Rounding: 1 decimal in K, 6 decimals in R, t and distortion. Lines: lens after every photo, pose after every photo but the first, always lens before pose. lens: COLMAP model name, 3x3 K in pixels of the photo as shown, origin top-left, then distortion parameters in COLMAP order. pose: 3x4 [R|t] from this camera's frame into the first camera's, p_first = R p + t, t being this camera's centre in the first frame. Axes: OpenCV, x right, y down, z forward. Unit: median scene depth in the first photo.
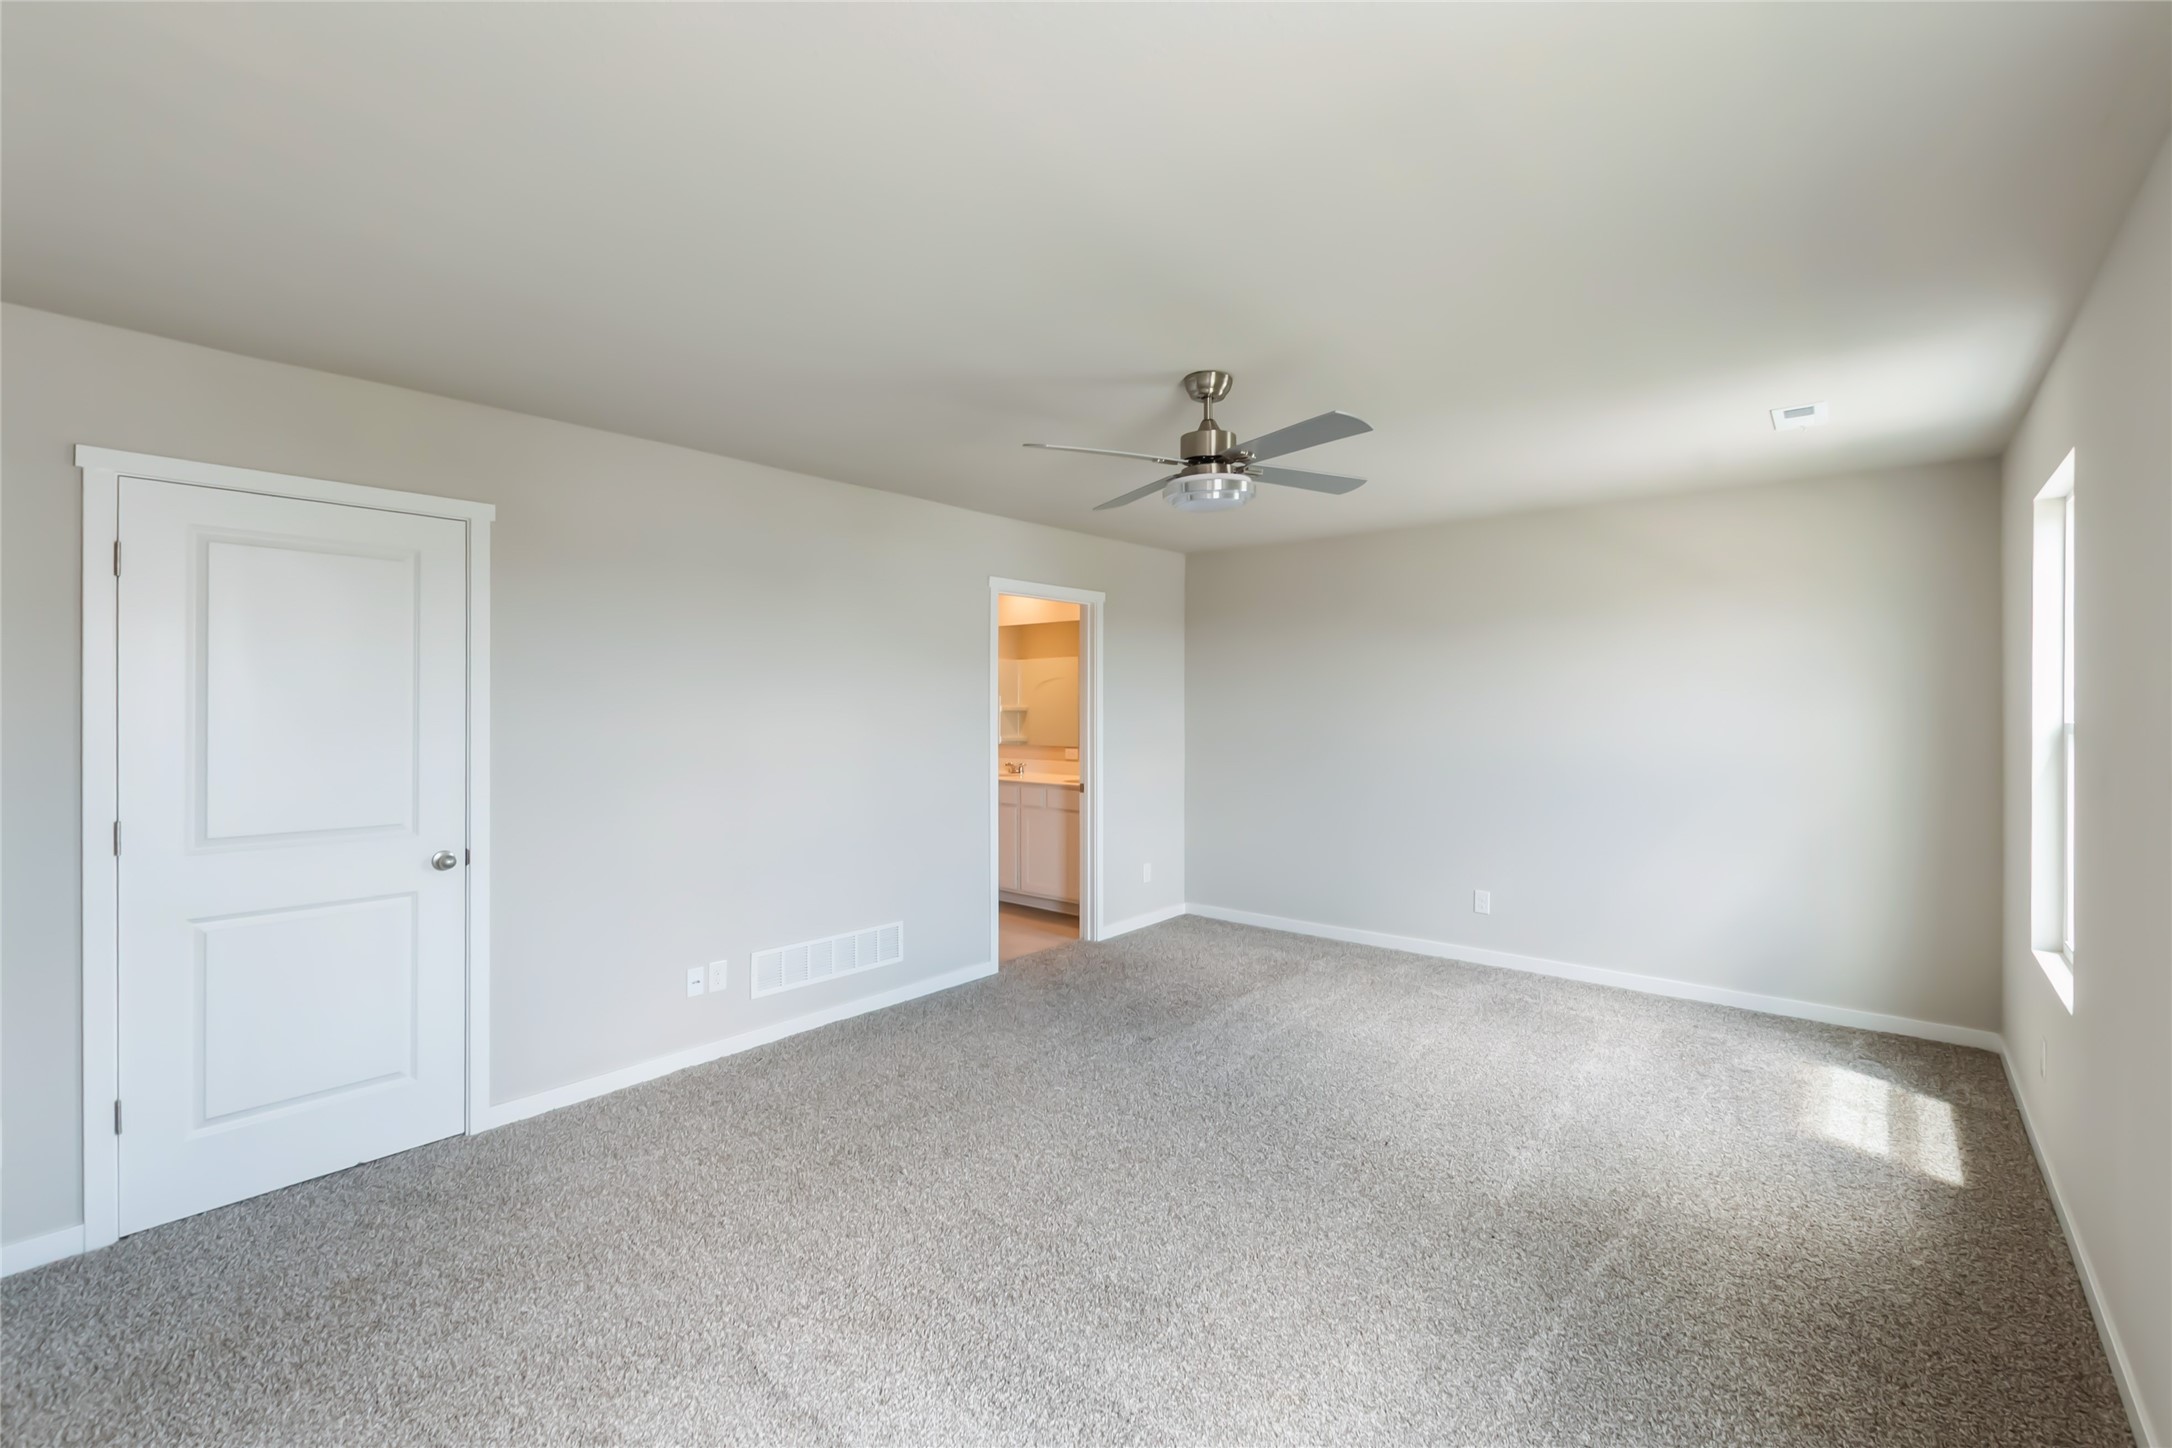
lens RADIAL K [[970.0, 0, 1078.8], [0, 970.0, 699.2], [0, 0, 1]] dist [0.000722, -0.000215]
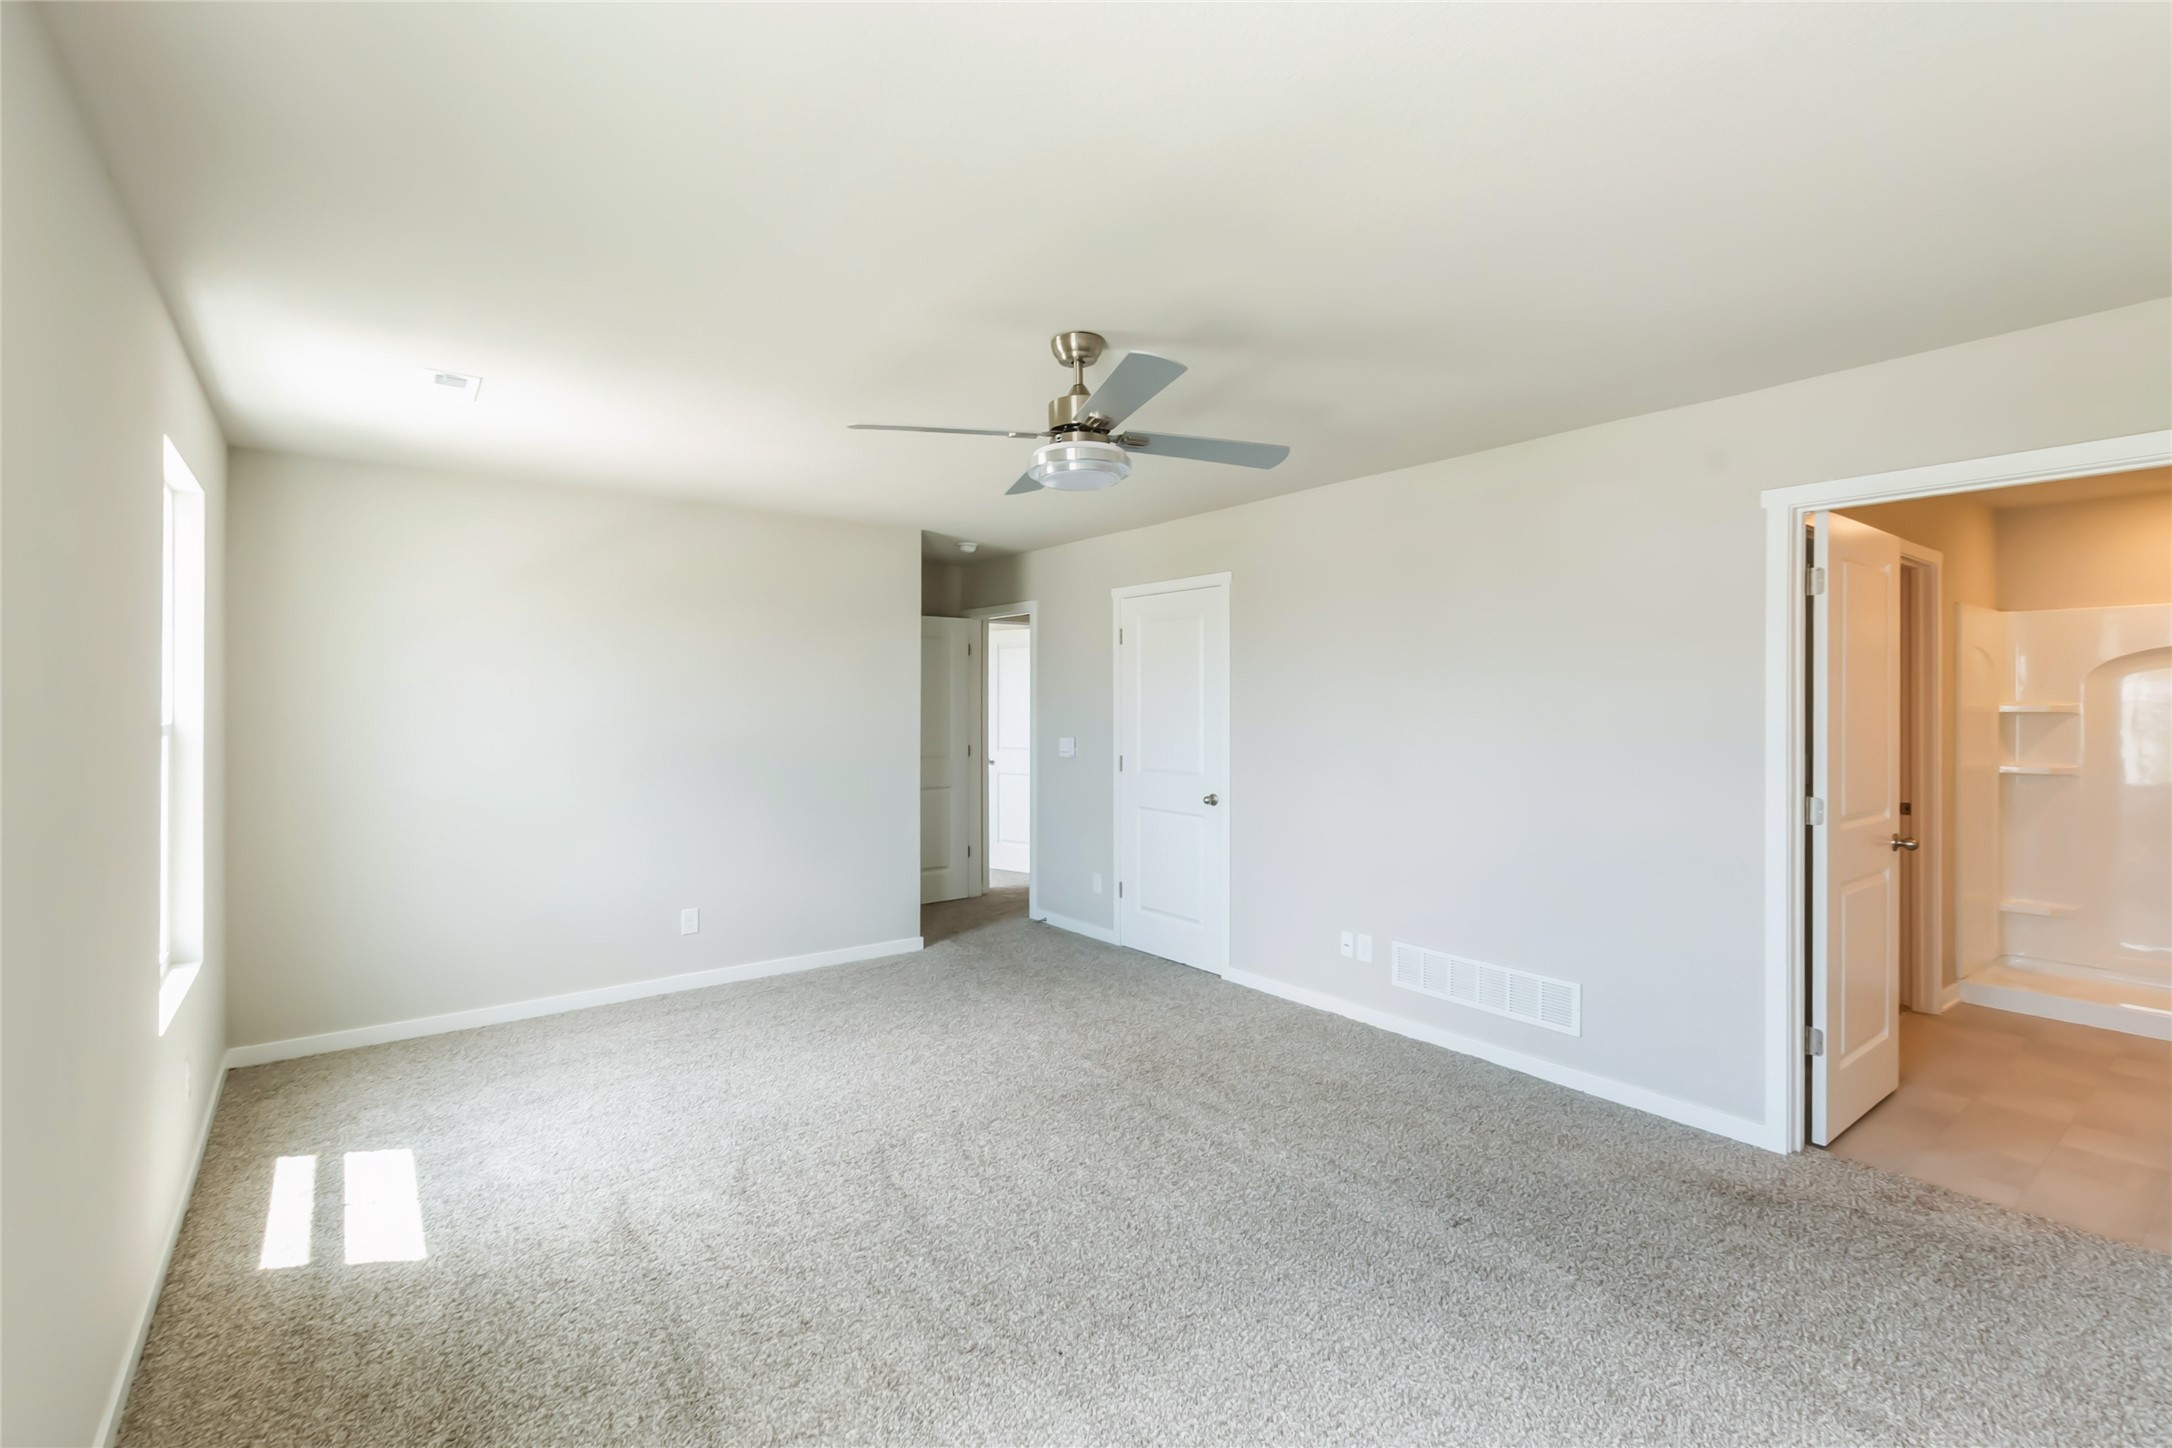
lens RADIAL K [[970.0, 0, 1078.8], [0, 970.0, 699.2], [0, 0, 1]] dist [0.000722, -0.000215]
pose [[-0.229809, -0.006990, -0.973211, 0.897281], [-0.000784, 0.999975, -0.006997, 0.011213], [0.973236, -0.000845, -0.229808, 1.077303]]
